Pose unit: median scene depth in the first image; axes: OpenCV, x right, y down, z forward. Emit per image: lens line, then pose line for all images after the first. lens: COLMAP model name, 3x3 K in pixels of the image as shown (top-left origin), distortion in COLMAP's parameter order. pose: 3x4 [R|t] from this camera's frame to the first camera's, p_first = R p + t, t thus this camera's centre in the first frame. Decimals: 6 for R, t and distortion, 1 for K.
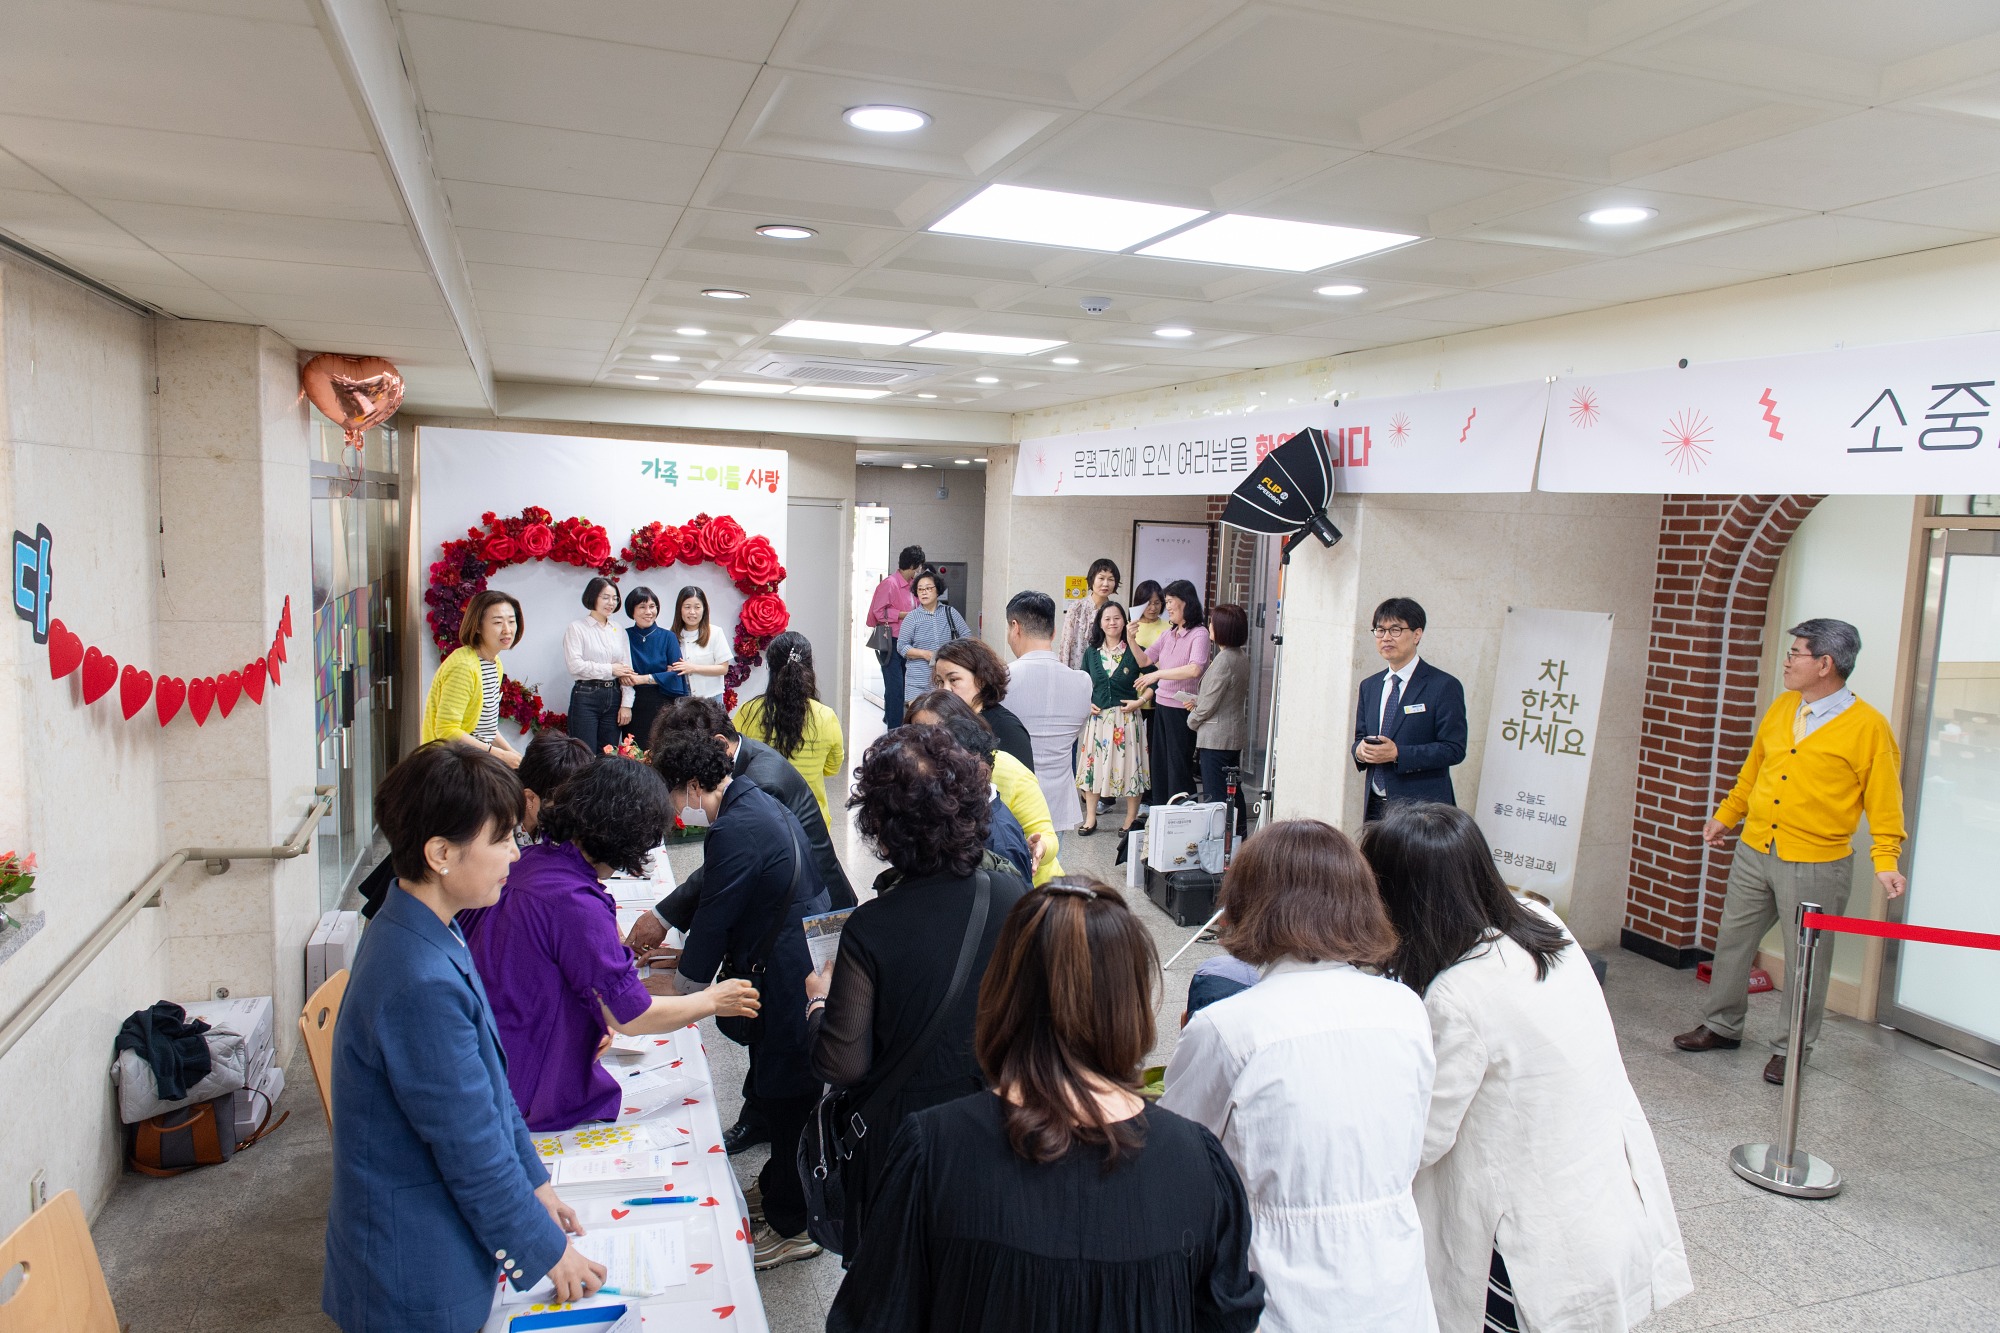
lens RADIAL K [[1342.4, 0, 984.3], [0, 1342.4, 662.7], [0, 0, 1]] dist [0.003408, -0.004155]
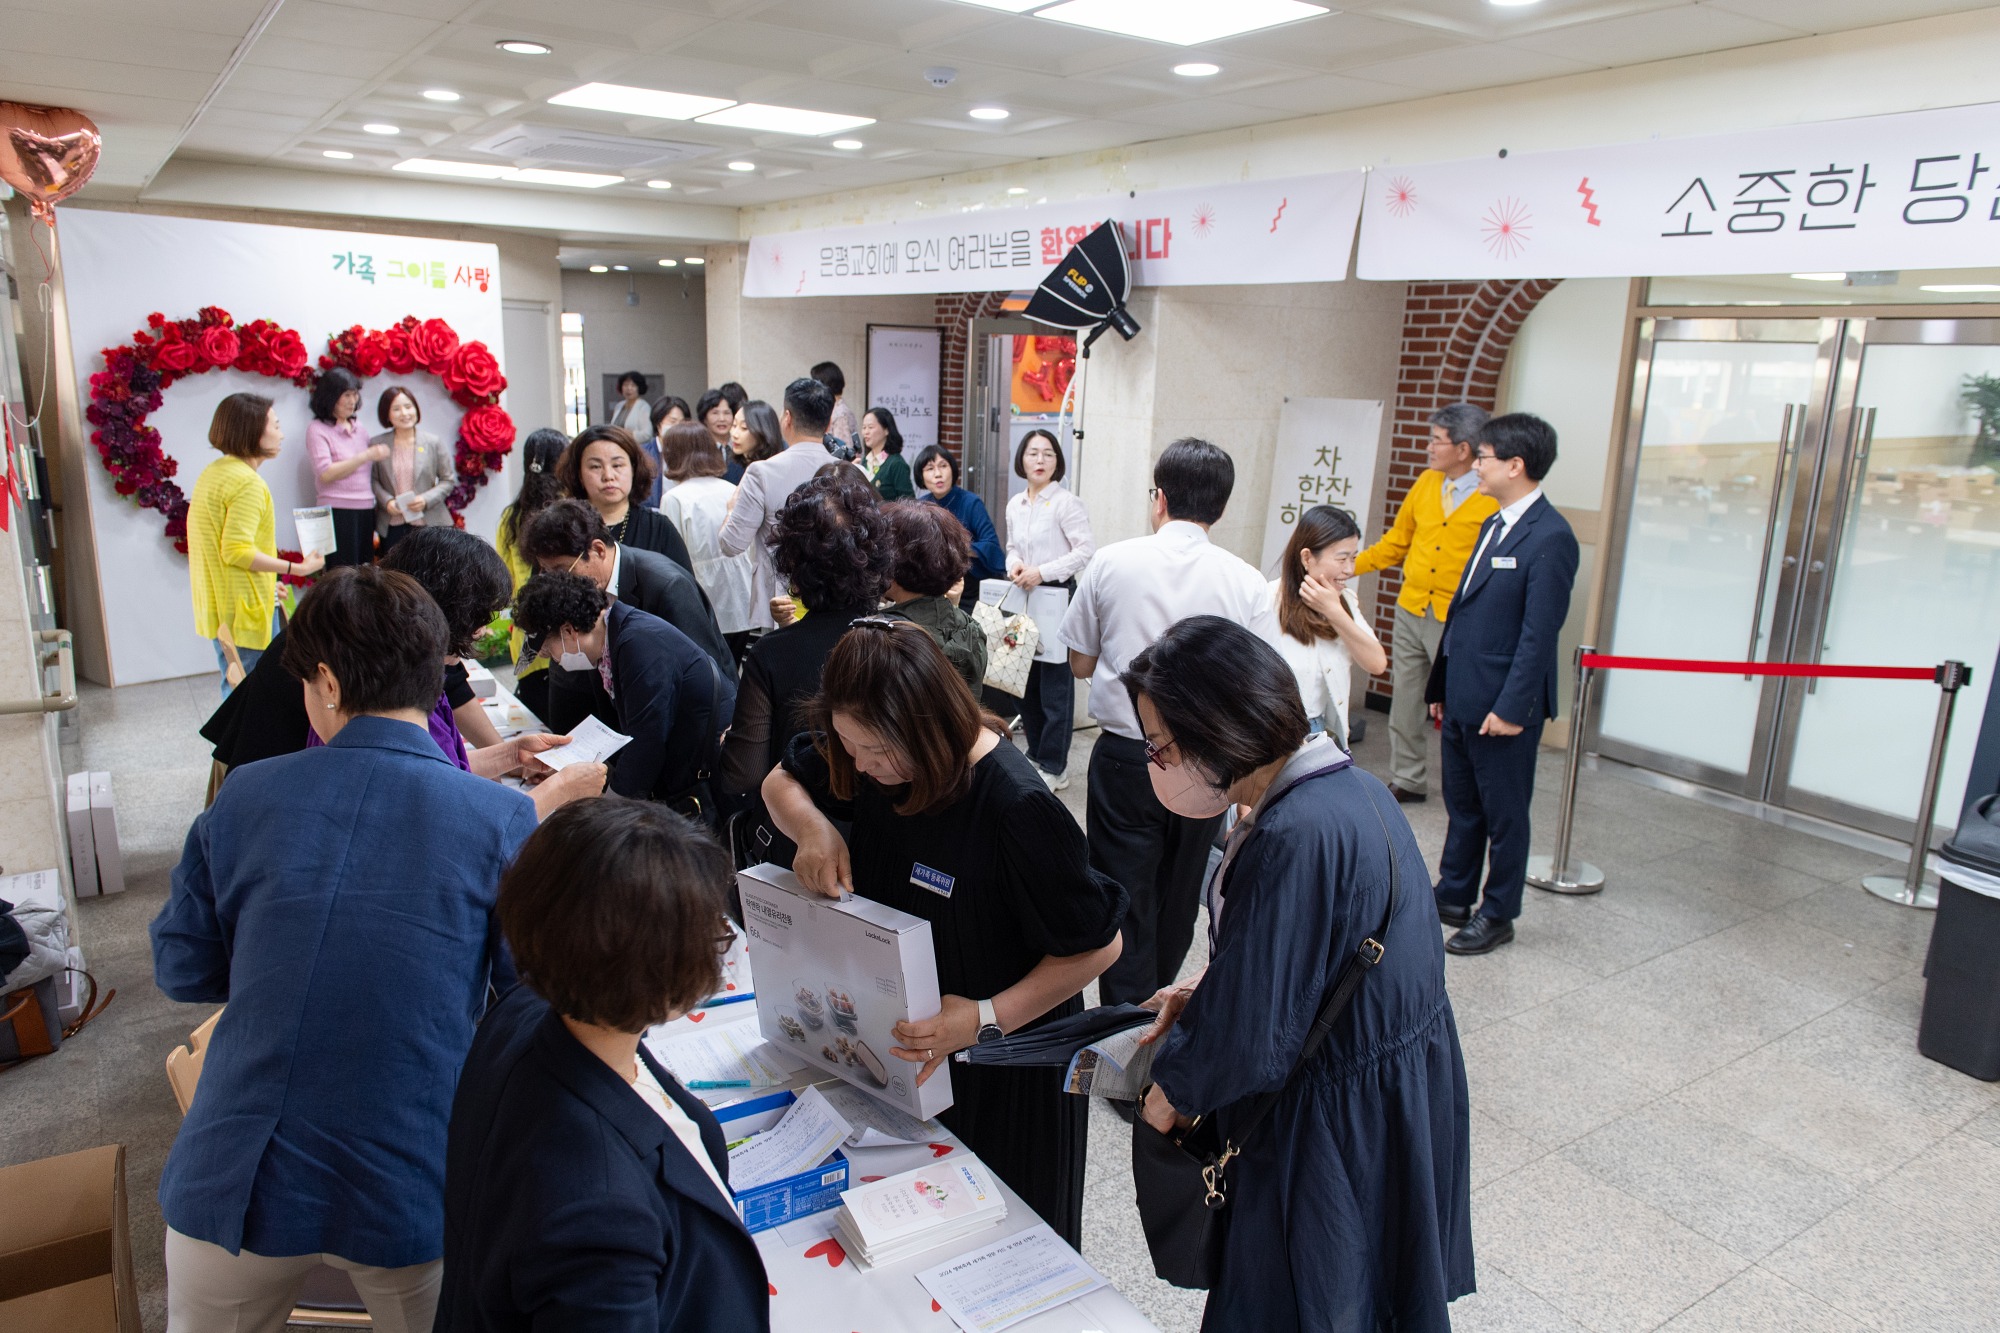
lens RADIAL K [[1342.4, 0, 990.5], [0, 1342.4, 660.6], [0, 0, 1]] dist [0.003408, -0.004155]
pose [[0.965789, -0.067144, 0.250484, -0.114769], [0.033631, 0.990172, 0.135753, 0.012508], [-0.257137, -0.122685, 0.958556, 0.019389]]
